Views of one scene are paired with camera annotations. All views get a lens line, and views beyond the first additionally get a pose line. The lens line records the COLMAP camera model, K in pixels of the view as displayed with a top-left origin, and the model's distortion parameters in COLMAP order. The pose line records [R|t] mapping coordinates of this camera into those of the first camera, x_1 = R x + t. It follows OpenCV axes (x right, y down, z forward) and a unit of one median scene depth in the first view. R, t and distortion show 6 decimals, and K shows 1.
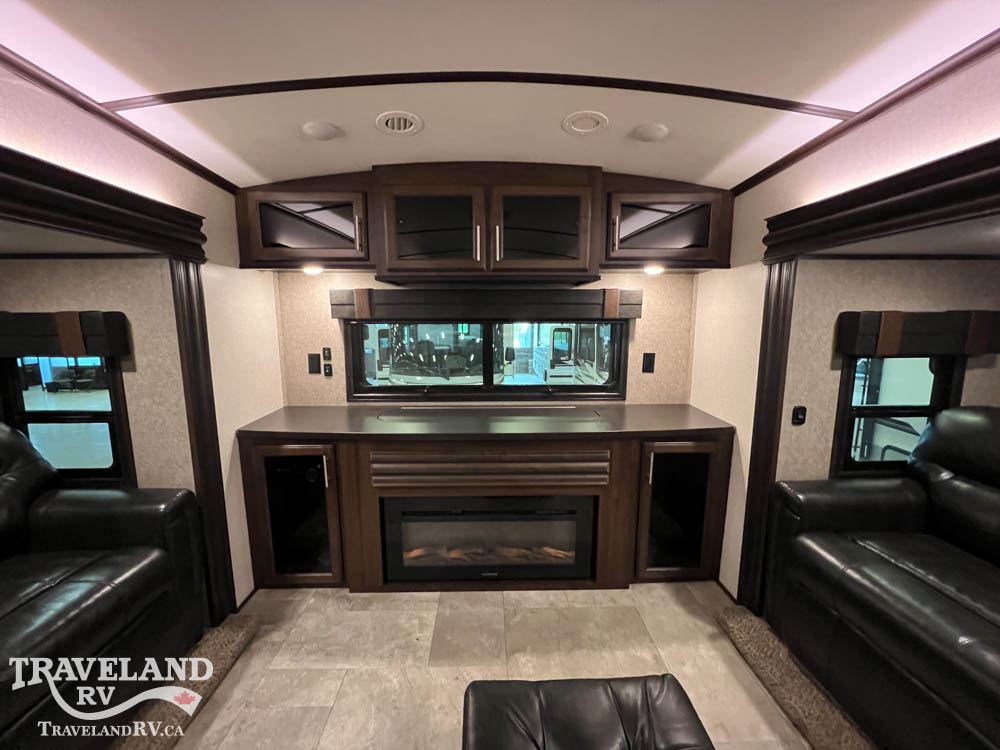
lens RADIAL K [[399.0, 0, 495.2], [0, 399.0, 375.2], [0, 0, 1]] dist [0.000608, -0.000309]
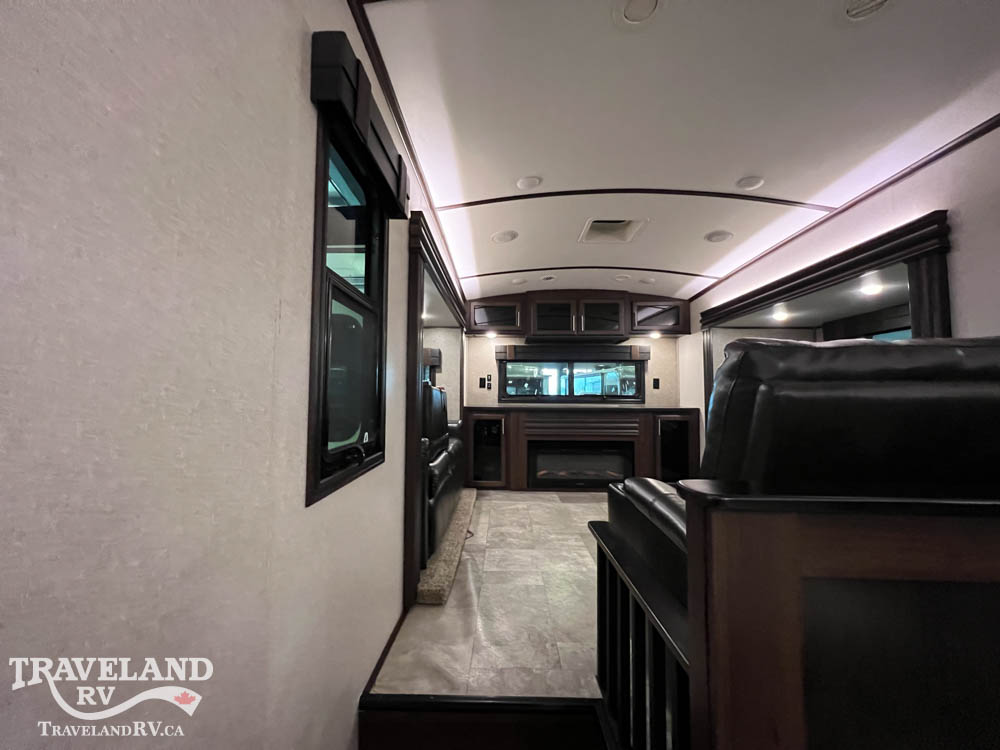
lens RADIAL K [[399.0, 0, 494.0], [0, 399.0, 377.9], [0, 0, 1]] dist [0.000608, -0.000309]
pose [[0.999025, 0.002975, -0.044050, -0.388006], [-0.011448, 0.981058, -0.193377, 0.406598], [0.042640, 0.193692, 0.980135, -1.150703]]
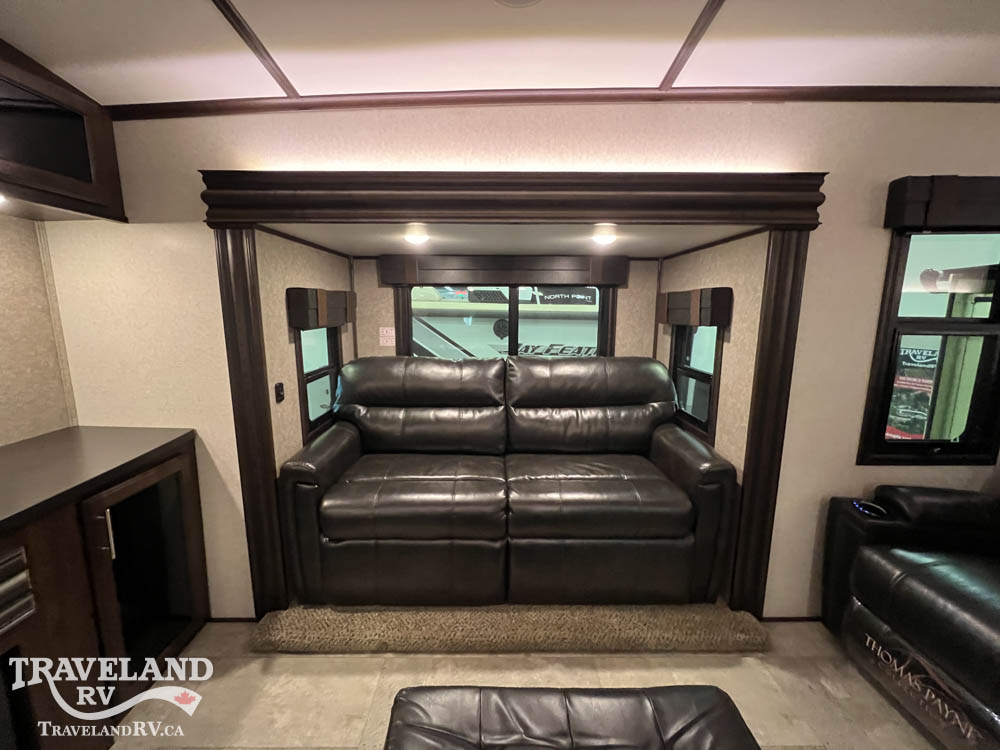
lens RADIAL K [[399.0, 0, 497.1], [0, 399.0, 375.3], [0, 0, 1]] dist [0.000608, -0.000309]
pose [[0.018037, -0.163902, 0.986312, -0.170817], [0.141701, 0.976934, 0.159753, -0.019401], [-0.989745, 0.136880, 0.040846, 0.366768]]
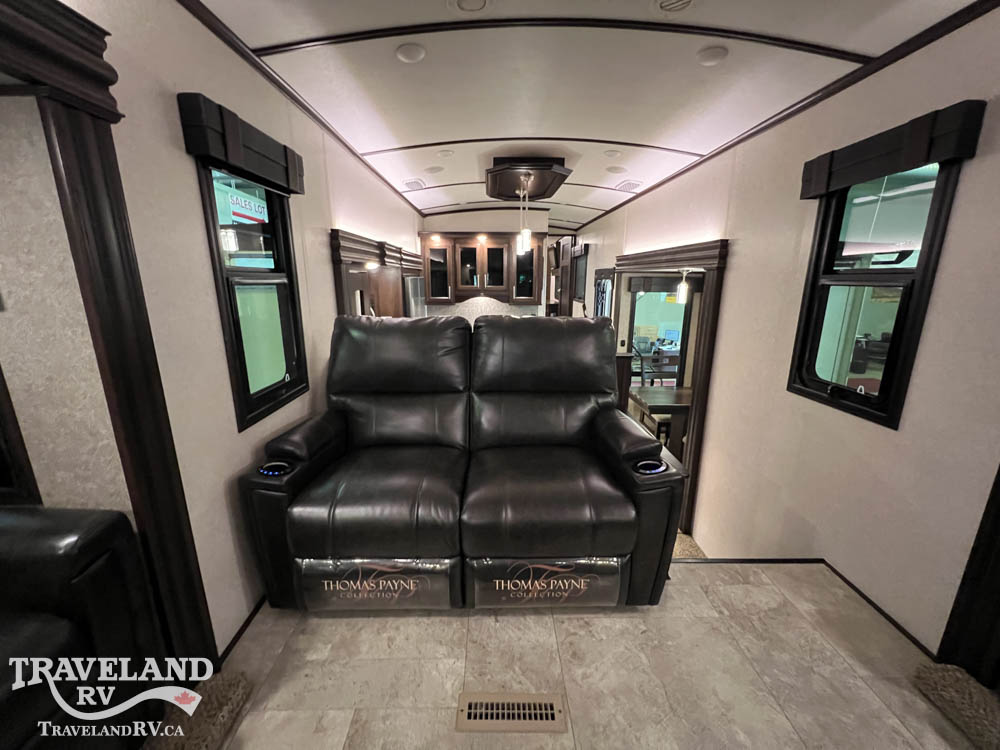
lens RADIAL K [[399.0, 0, 499.9], [0, 399.0, 372.0], [0, 0, 1]] dist [0.000608, -0.000309]
pose [[-0.999987, -0.003253, 0.004044, 0.148601], [-0.001522, 0.928739, 0.370732, 0.019150], [-0.004962, 0.370721, -0.928731, 0.336546]]
